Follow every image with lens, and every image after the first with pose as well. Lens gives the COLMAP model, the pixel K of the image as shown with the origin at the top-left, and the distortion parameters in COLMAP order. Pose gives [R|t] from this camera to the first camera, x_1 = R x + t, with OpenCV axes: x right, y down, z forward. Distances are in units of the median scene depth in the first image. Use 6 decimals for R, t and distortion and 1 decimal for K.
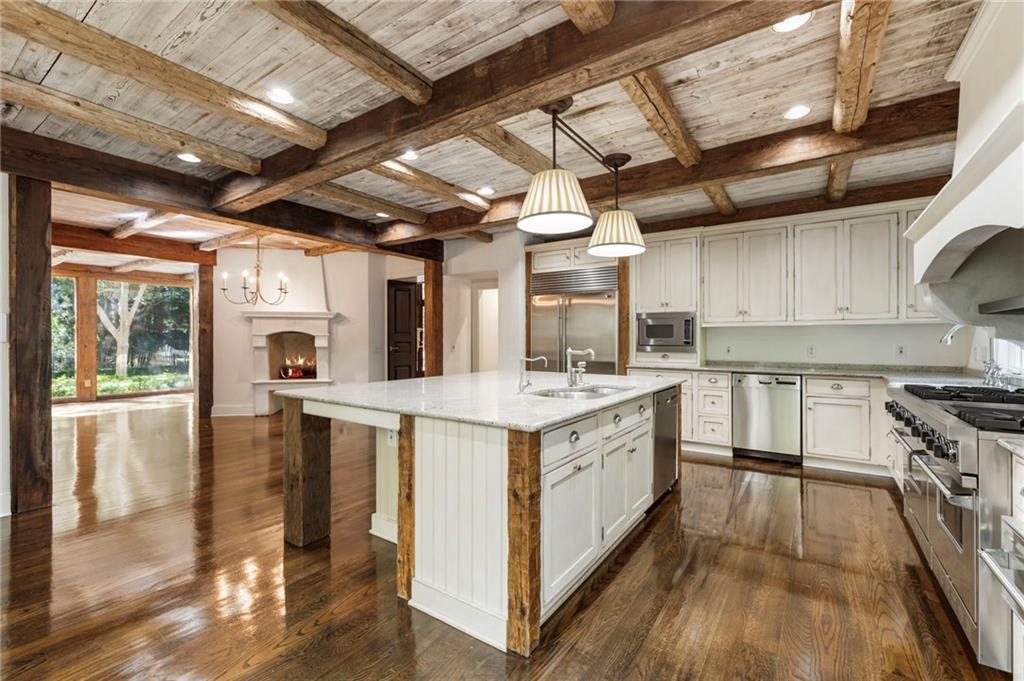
lens RADIAL K [[437.5, 0, 510.9], [0, 437.5, 339.9], [0, 0, 1]] dist [0.001174, 0.000554]
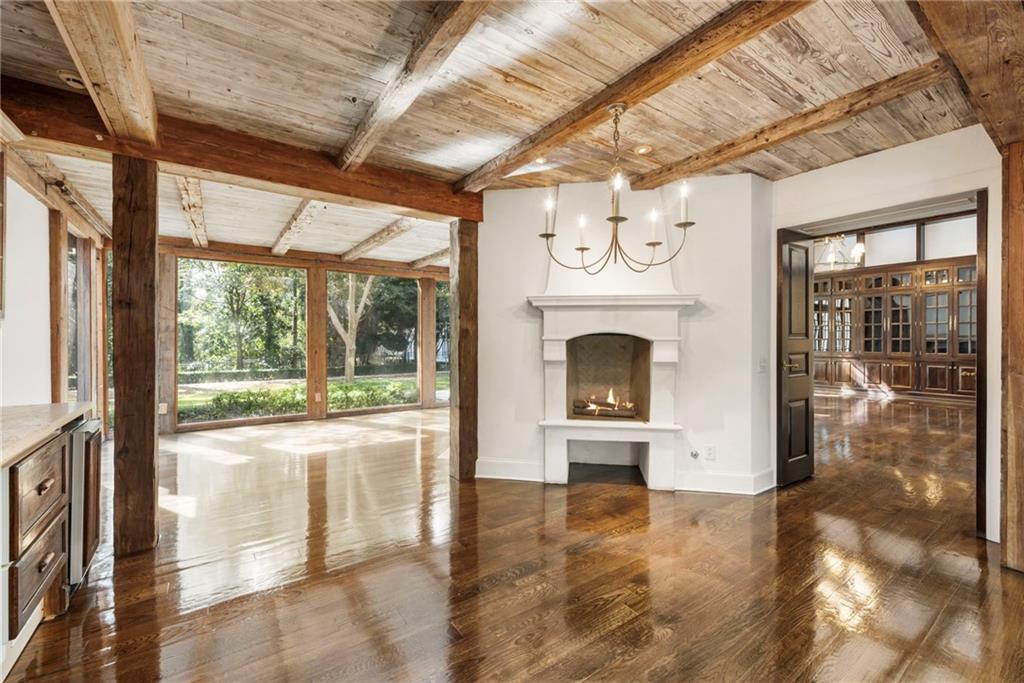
lens RADIAL K [[437.5, 0, 516.4], [0, 437.5, 340.9], [0, 0, 1]] dist [0.001174, 0.000554]
pose [[0.936462, 0.001229, -0.350767, -0.402178], [-0.000676, 0.999998, 0.001699, -0.009731], [0.350769, -0.001354, 0.936461, 0.441564]]
